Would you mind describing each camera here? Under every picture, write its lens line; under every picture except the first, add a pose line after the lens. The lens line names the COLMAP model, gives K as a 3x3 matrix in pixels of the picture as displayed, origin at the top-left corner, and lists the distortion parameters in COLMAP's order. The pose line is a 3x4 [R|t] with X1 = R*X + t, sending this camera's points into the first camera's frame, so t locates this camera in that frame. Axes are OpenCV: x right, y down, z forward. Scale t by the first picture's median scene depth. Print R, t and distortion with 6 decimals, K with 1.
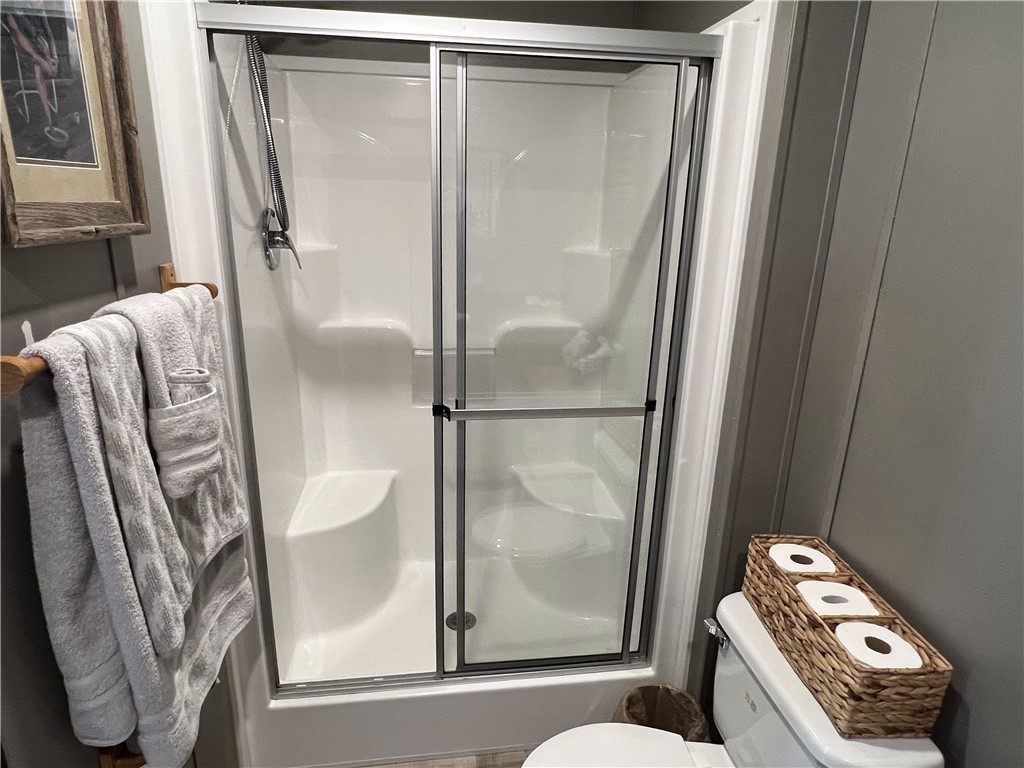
lens RADIAL K [[630.3, 0, 512.2], [0, 630.3, 385.6], [0, 0, 1]] dist [0.002348, 0.000252]
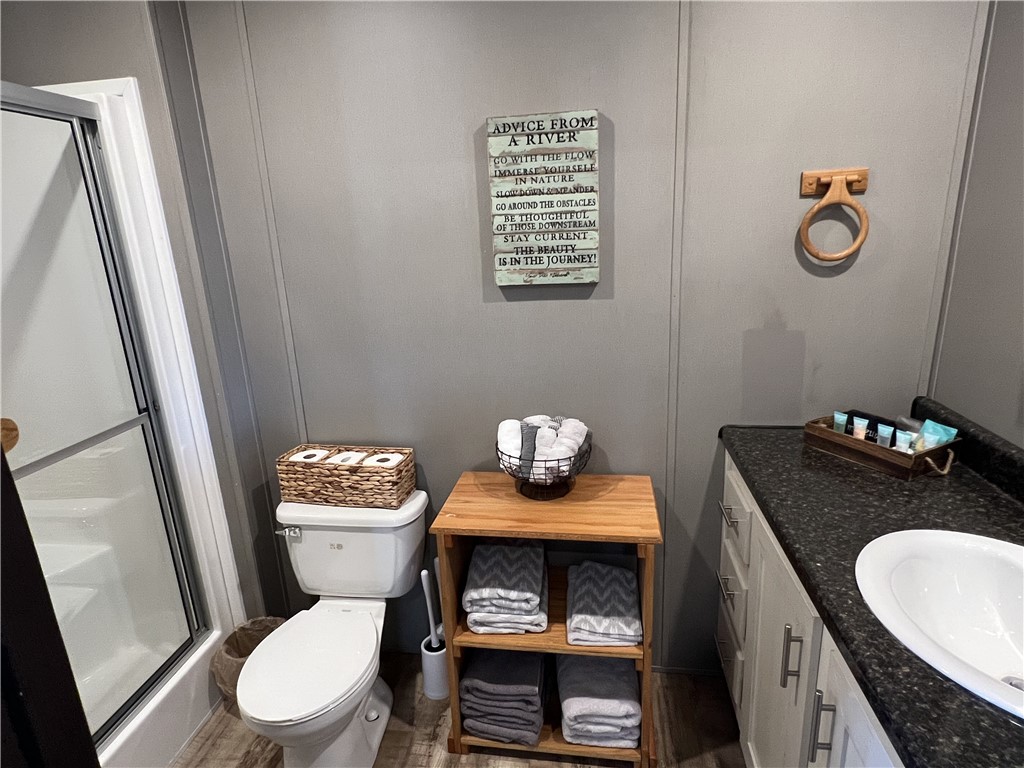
lens RADIAL K [[569.1, 0, 511.3], [0, 569.1, 382.3], [0, 0, 1]] dist [-0.004561, -0.000584]
pose [[0.273470, -0.291242, 0.916729, -0.645272], [0.337560, 0.921502, 0.192060, 0.008666], [-0.900704, 0.256929, 0.350315, 0.023118]]
